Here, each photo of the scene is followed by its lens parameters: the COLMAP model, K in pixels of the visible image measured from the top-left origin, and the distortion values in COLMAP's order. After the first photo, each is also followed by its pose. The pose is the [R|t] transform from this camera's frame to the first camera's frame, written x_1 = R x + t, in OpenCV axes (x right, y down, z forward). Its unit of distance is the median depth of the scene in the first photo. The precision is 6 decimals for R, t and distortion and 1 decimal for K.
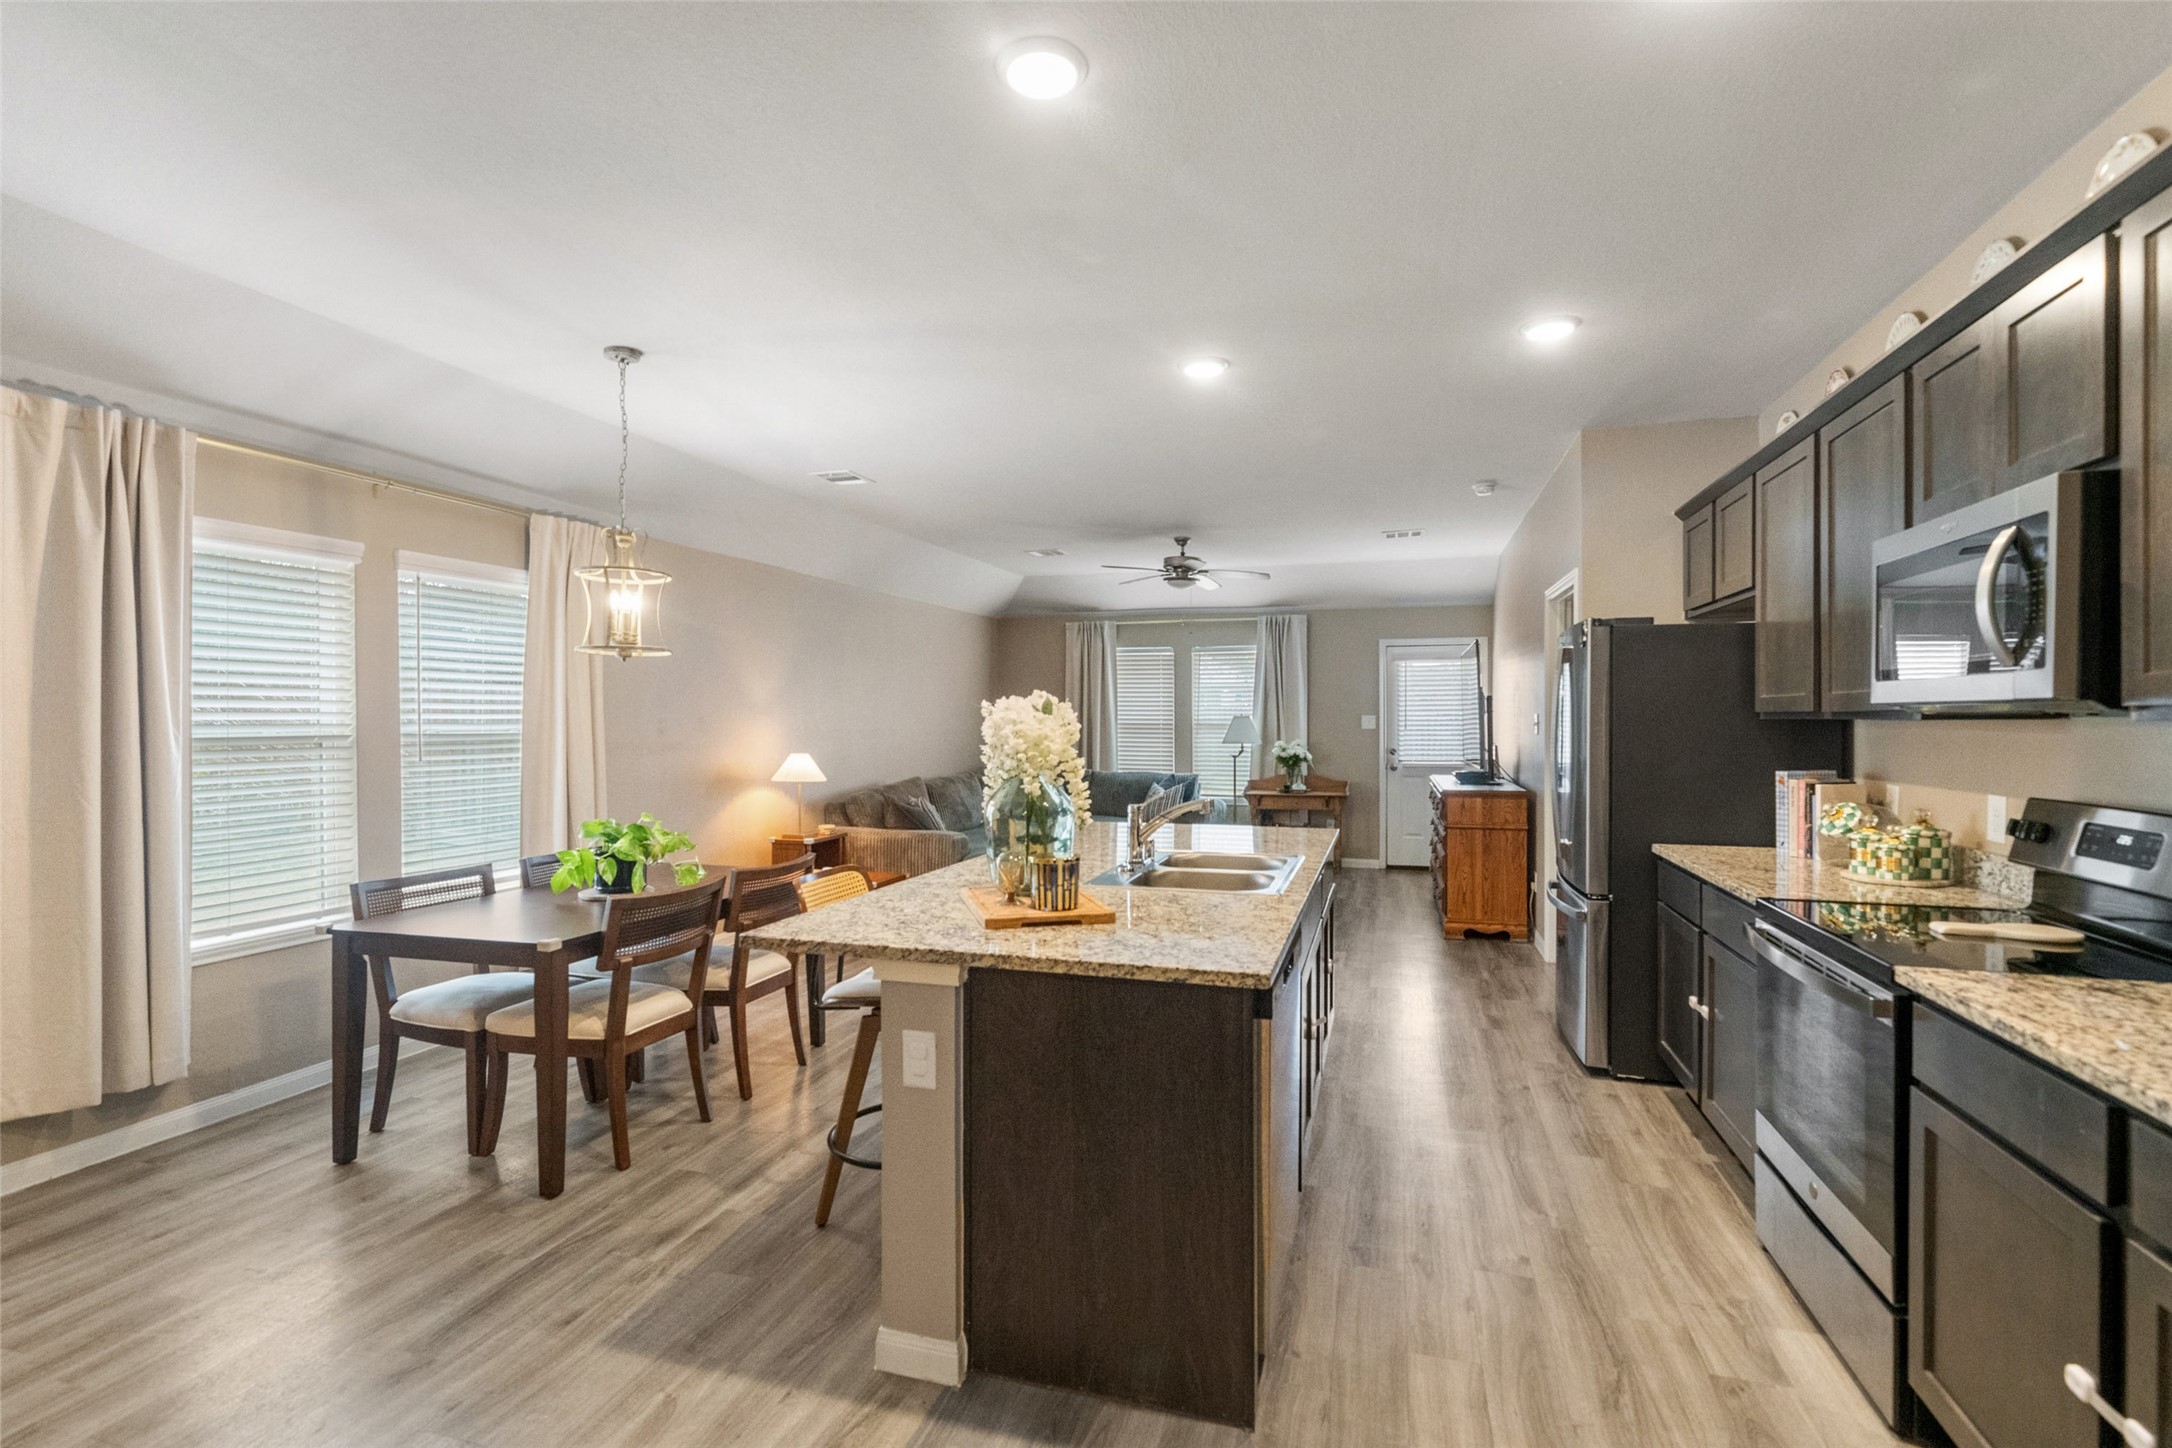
lens RADIAL K [[1003.2, 0, 1086.0], [0, 1003.2, 724.0], [0, 0, 1]] dist [0.000488, -0.000139]
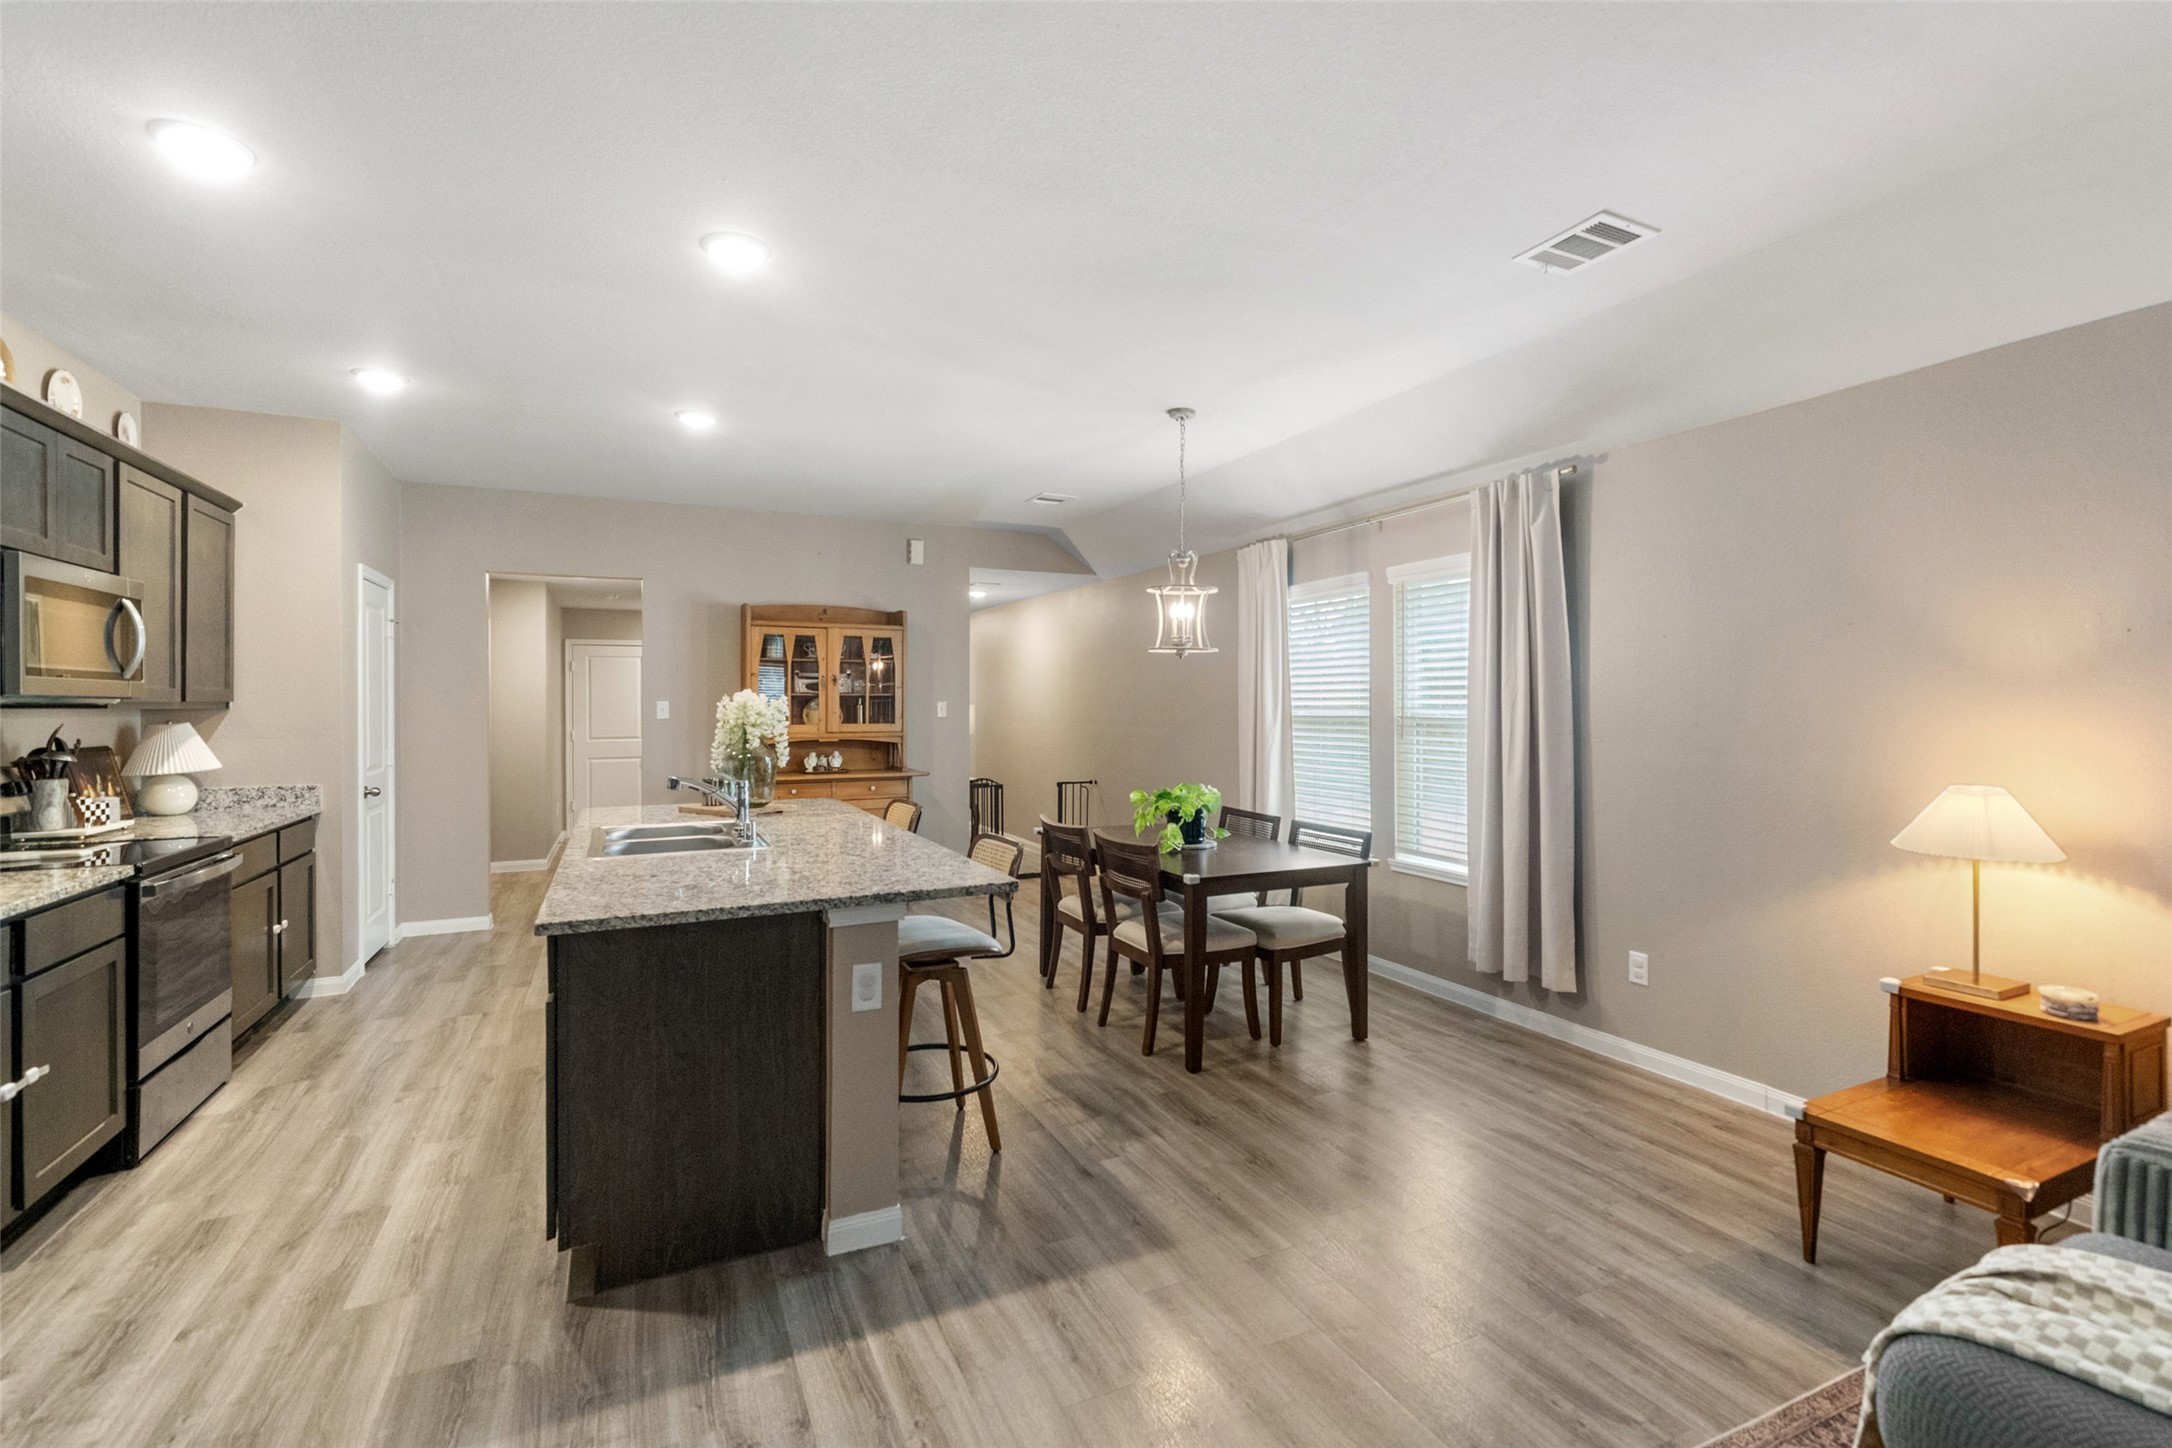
lens RADIAL K [[952.1, 0, 1091.9], [0, 952.1, 710.5], [0, 0, 1]] dist [-0.000538, -0.000269]
pose [[-0.731625, 0.006293, -0.681678, 0.427484], [-0.000716, 0.999950, 0.009999, -0.009575], [0.681707, 0.007803, -0.731584, 1.770680]]
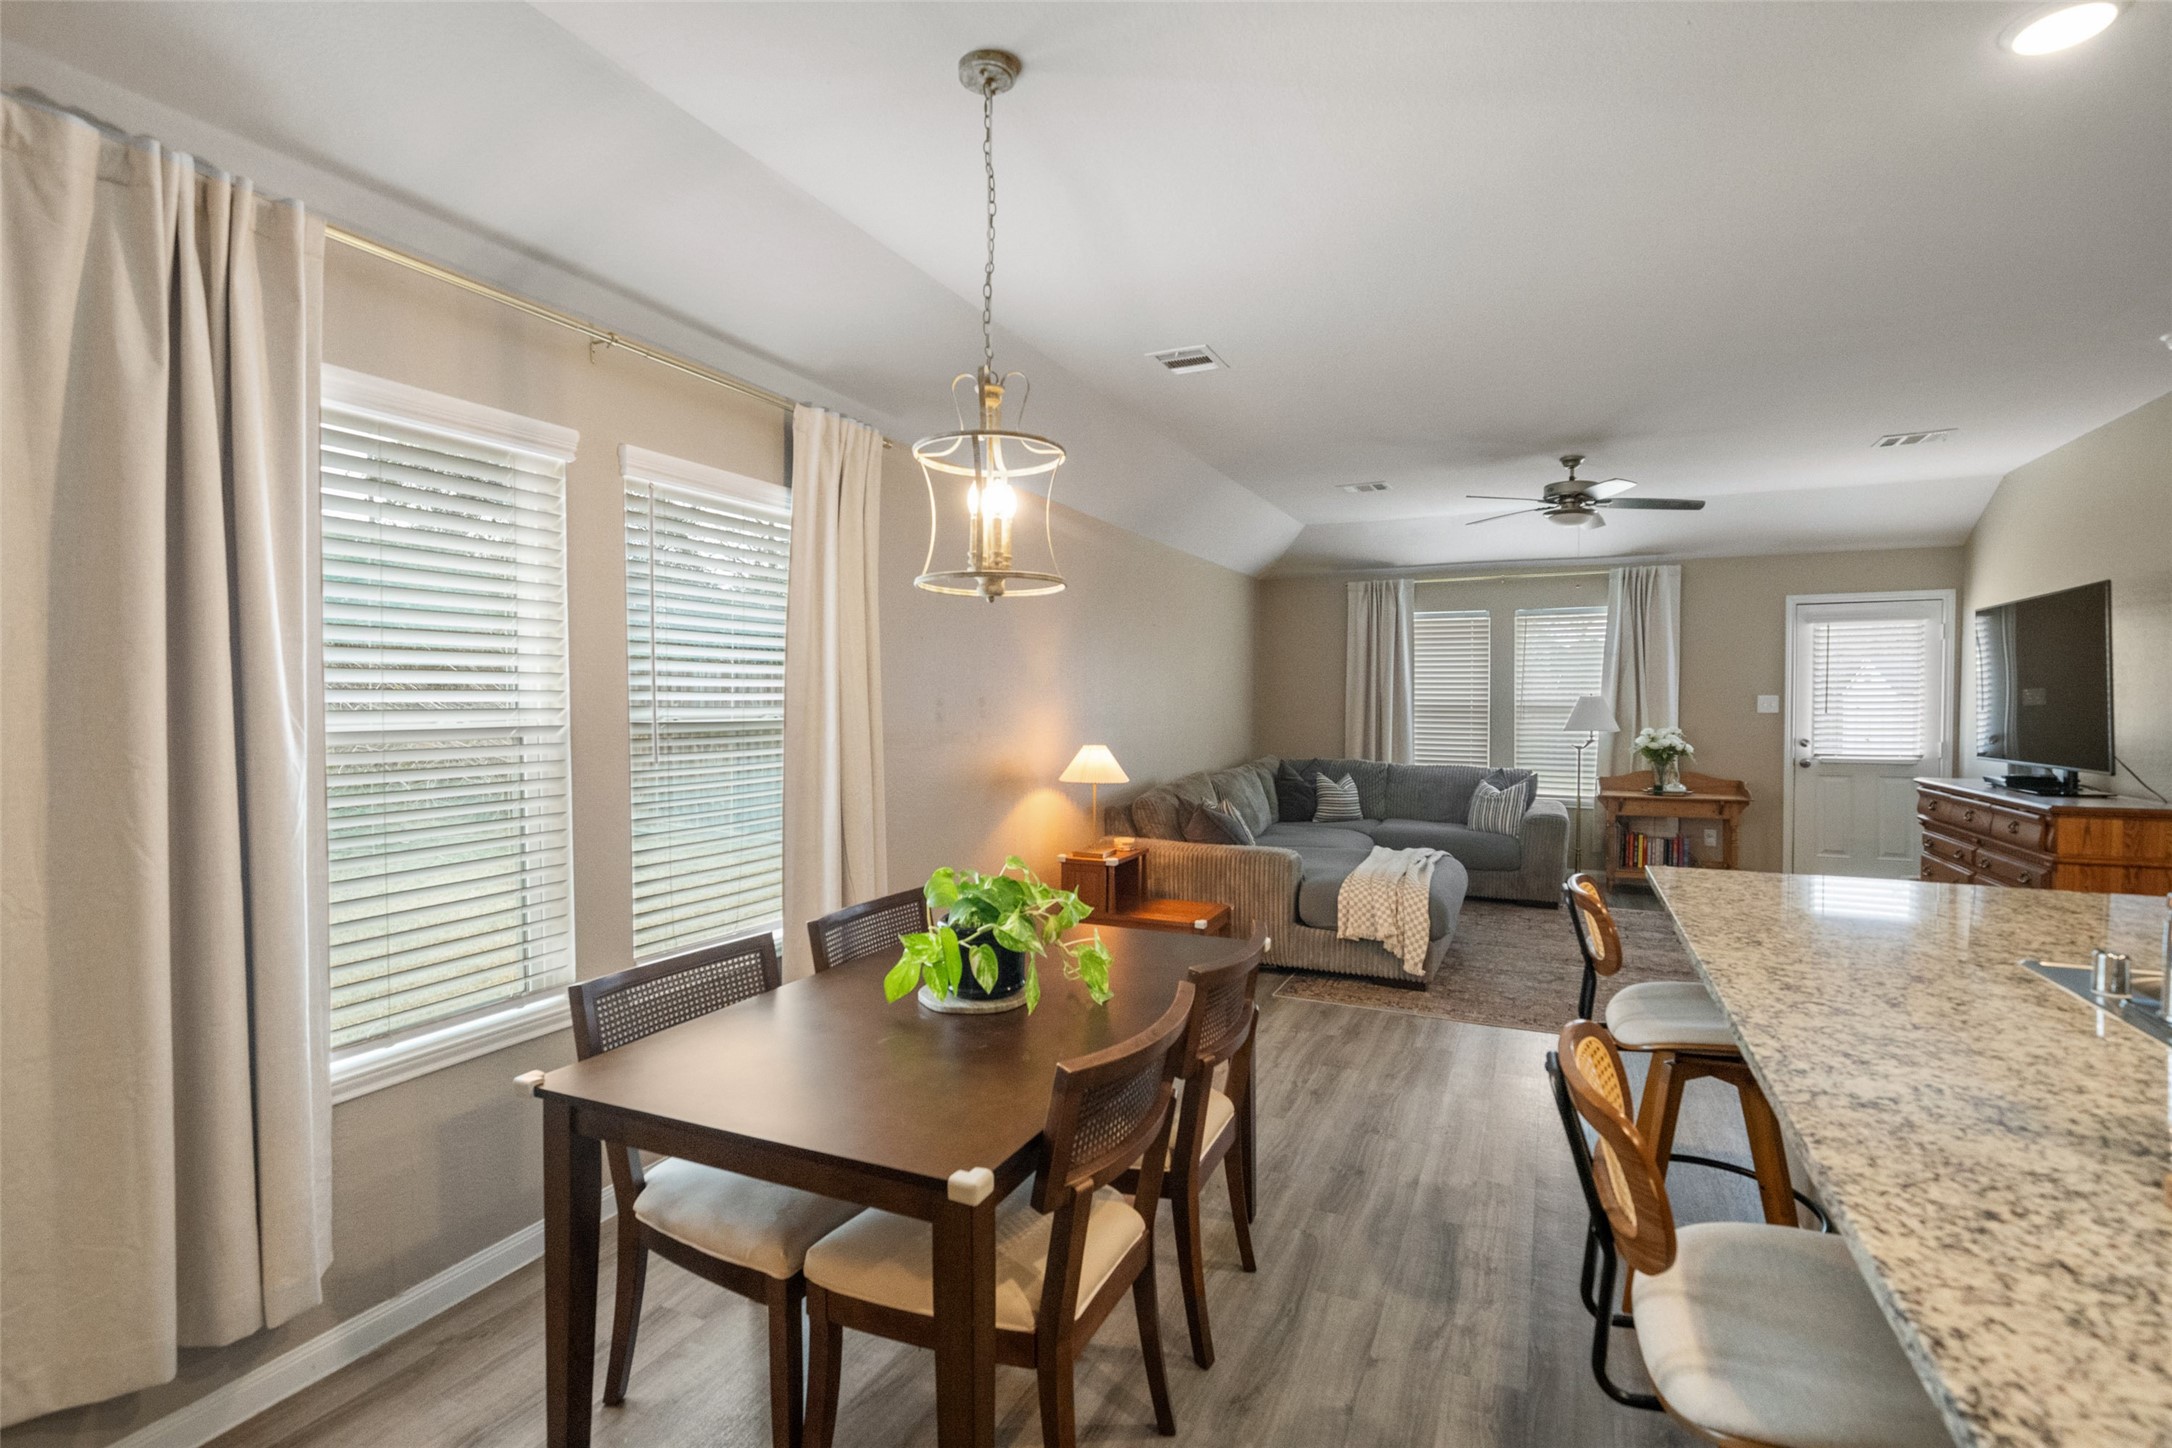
lens RADIAL K [[1003.2, 0, 1086.0], [0, 1003.2, 724.0], [0, 0, 1]] dist [0.000488, -0.000139]
pose [[0.990498, 0.003969, -0.137470, -0.318734], [-0.001208, 0.999796, 0.020156, -0.003377], [0.137522, -0.019798, 0.990301, 0.417506]]
